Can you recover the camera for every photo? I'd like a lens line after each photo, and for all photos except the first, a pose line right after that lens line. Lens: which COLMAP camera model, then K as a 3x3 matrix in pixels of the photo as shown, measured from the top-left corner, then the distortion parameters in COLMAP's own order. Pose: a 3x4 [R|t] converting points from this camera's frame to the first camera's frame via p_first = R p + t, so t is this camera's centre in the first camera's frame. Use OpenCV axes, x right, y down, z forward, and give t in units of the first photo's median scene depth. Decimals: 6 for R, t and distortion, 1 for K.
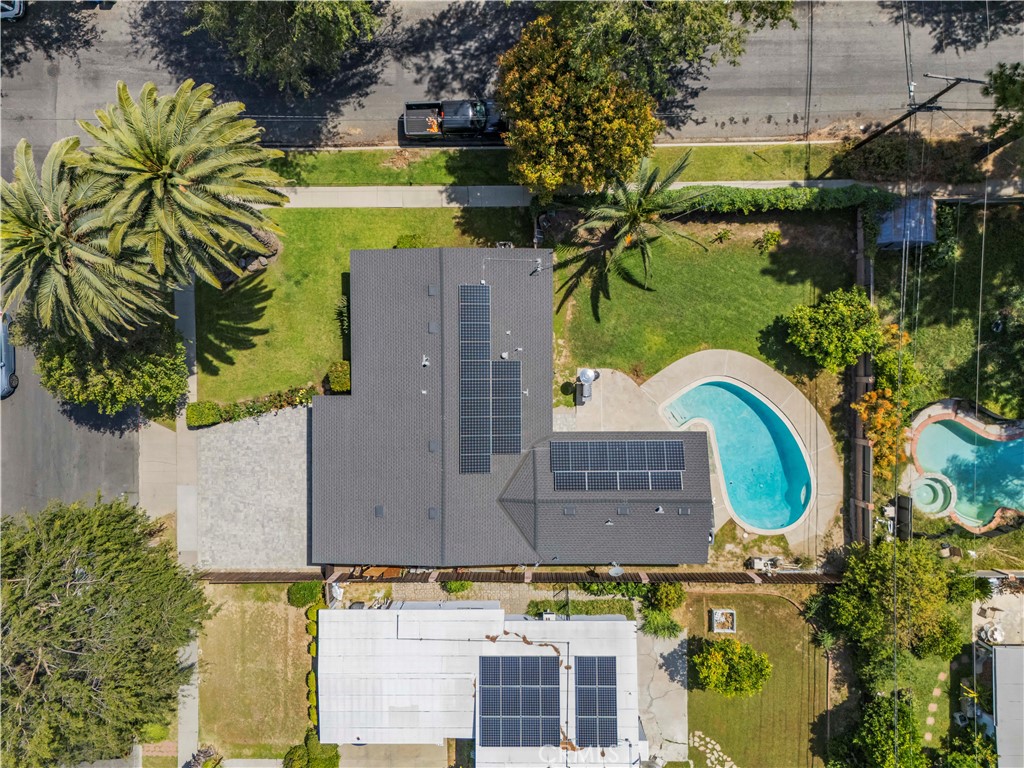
lens RADIAL K [[757.4, 0, 515.1], [0, 757.4, 384.7], [0, 0, 1]] dist [0.062356, -0.050973]
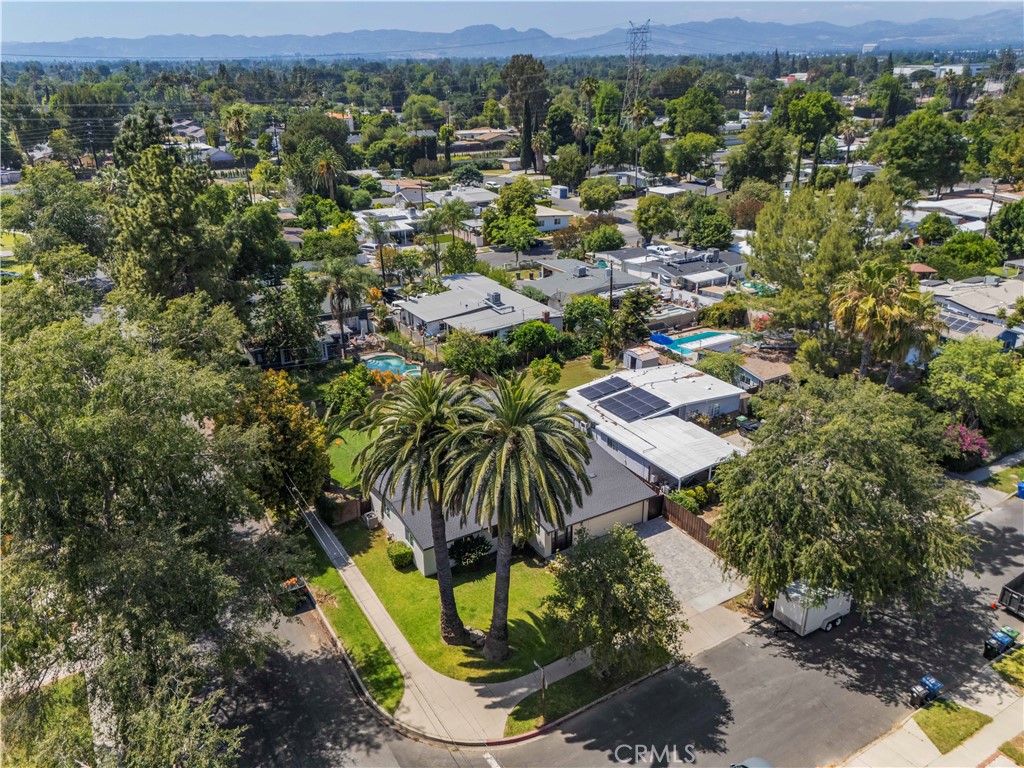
lens RADIAL K [[757.4, 0, 515.1], [0, 757.4, 384.7], [0, 0, 1]] dist [0.062356, -0.050973]
pose [[-0.514672, -0.311262, 0.798892, -1.056666], [0.856709, -0.223747, 0.464744, -0.502067], [0.034093, 0.923609, 0.381817, 0.313419]]
